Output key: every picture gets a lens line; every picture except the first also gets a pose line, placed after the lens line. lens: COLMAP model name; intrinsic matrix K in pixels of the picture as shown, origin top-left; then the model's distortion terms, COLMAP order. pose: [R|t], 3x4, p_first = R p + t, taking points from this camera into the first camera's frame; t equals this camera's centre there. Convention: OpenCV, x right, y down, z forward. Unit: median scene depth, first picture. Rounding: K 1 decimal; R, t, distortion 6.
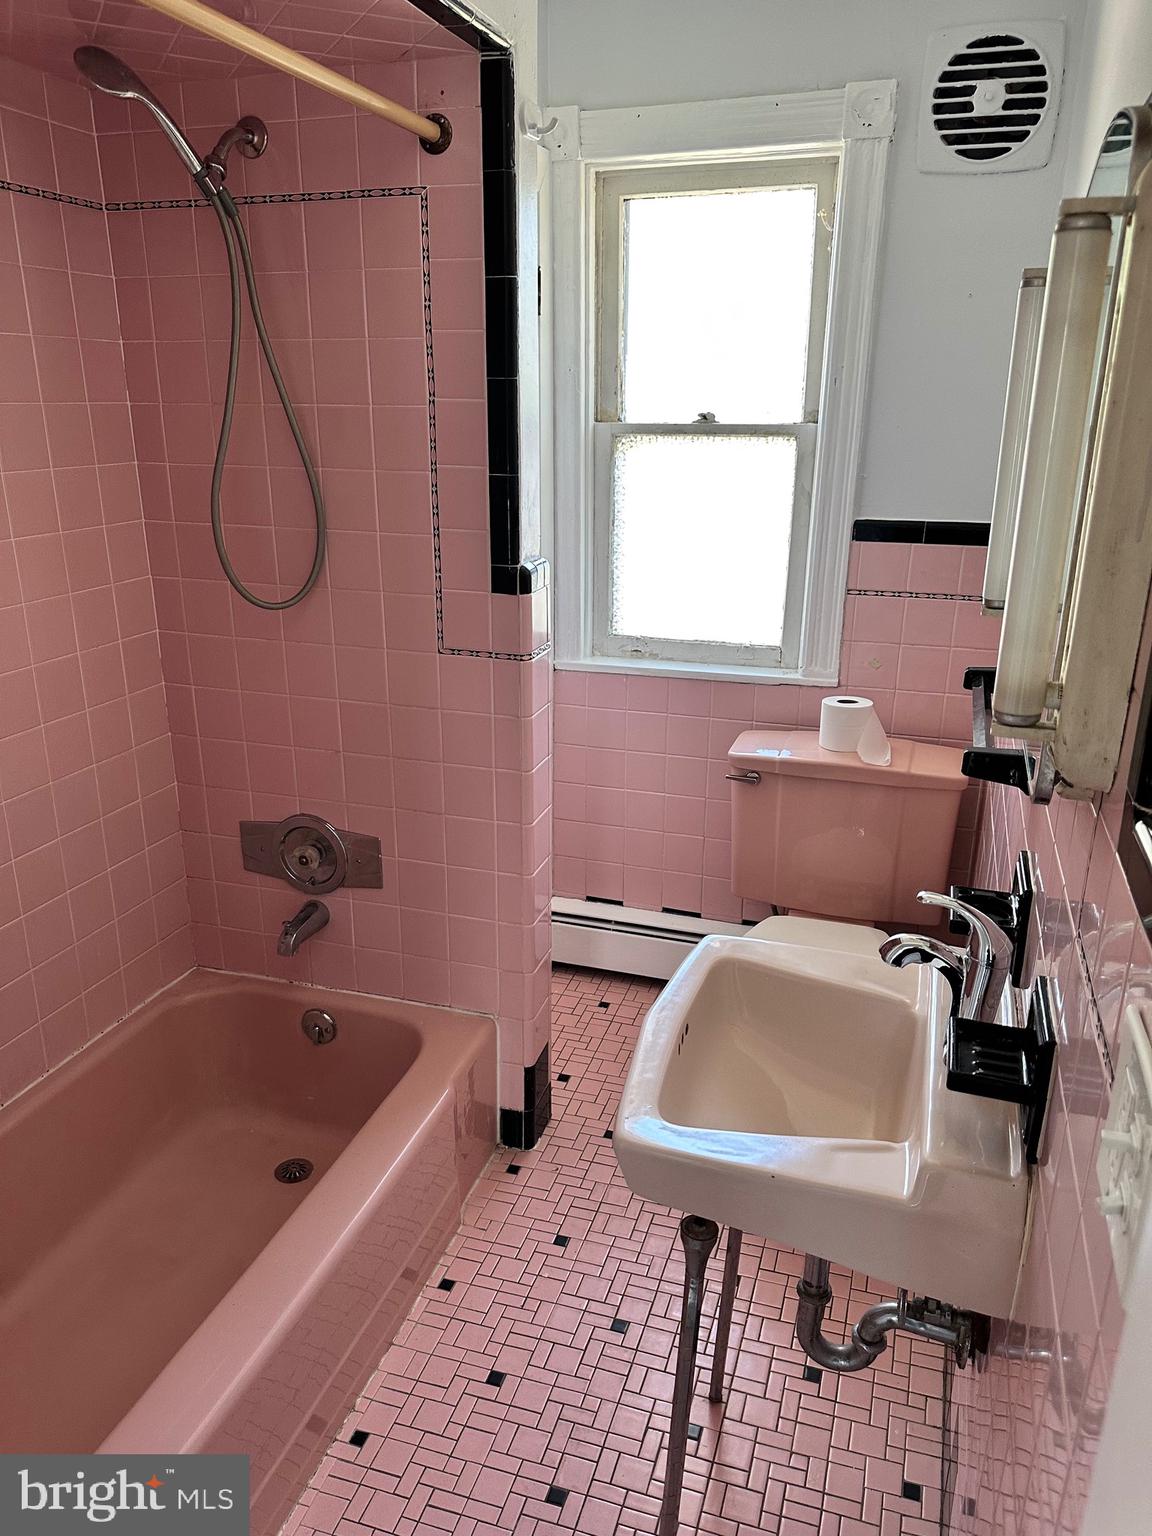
lens RADIAL K [[1089.9, 0, 576.7], [0, 1089.9, 759.0], [0, 0, 1]] dist [0.031421, -0.050082]
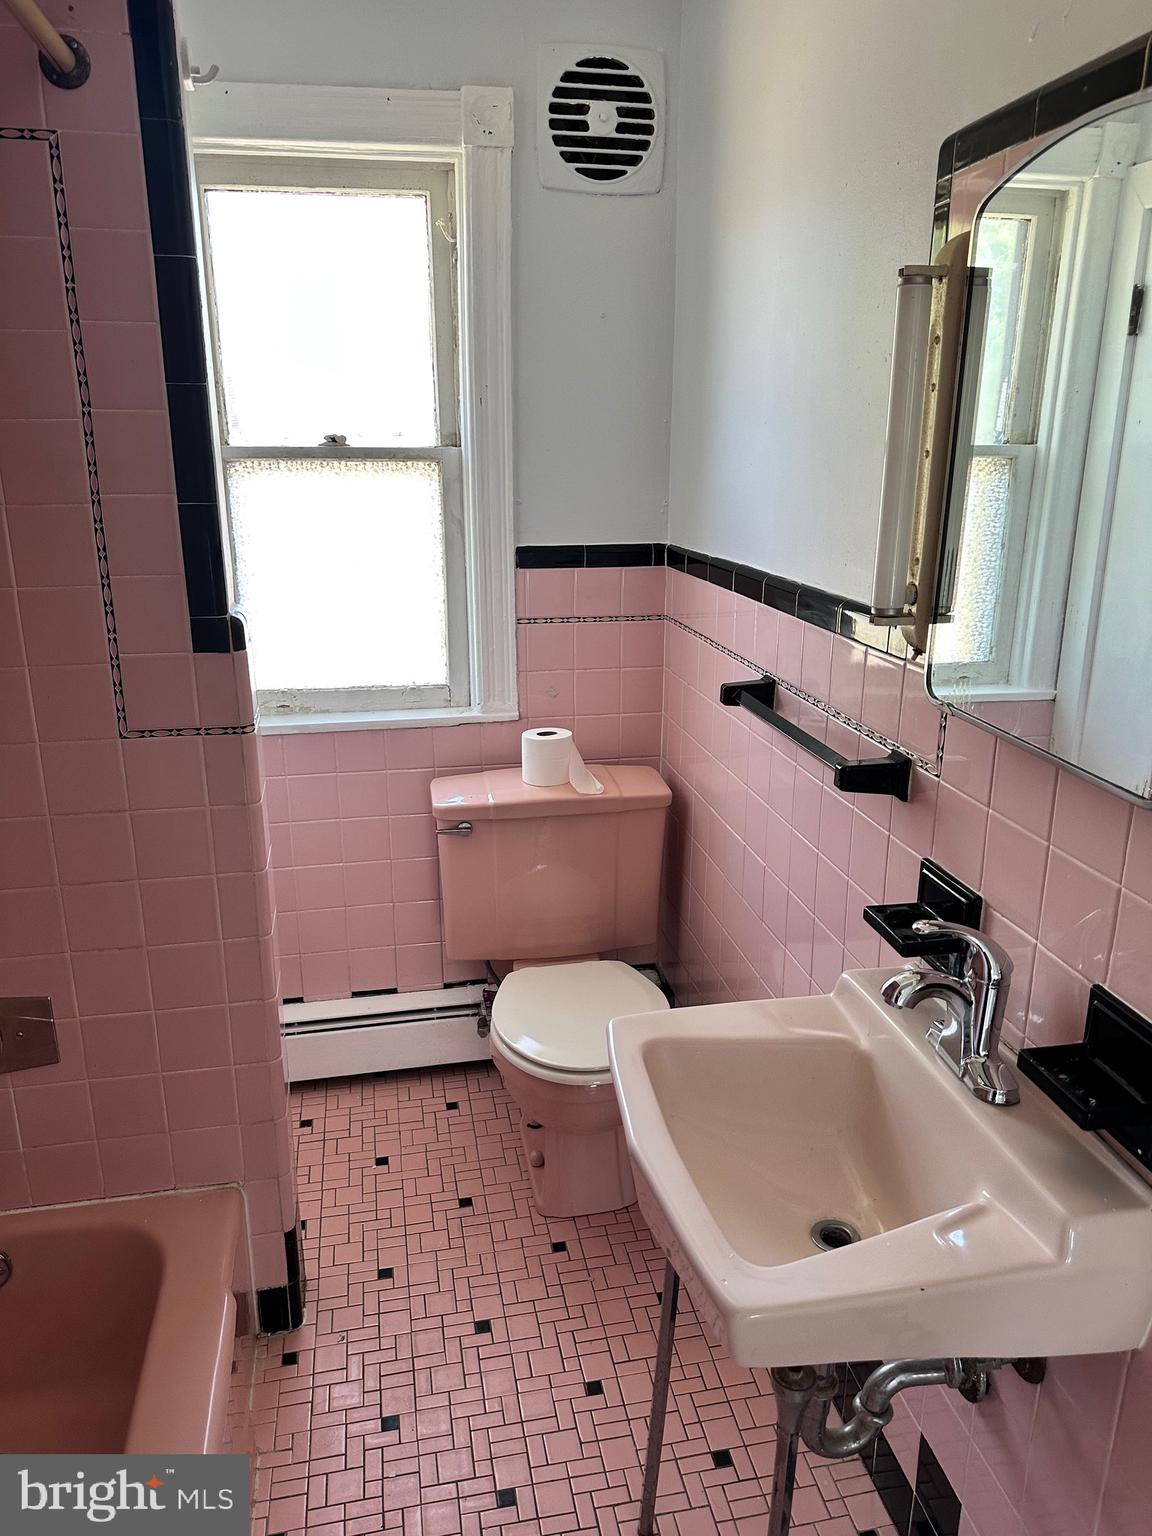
lens RADIAL K [[1089.9, 0, 576.7], [0, 1089.9, 759.0], [0, 0, 1]] dist [0.031421, -0.050082]
pose [[0.876906, -0.138803, 0.460185, -0.181401], [0.153789, 0.988091, 0.004979, -0.033263], [-0.455396, 0.066405, 0.887809, 0.154826]]
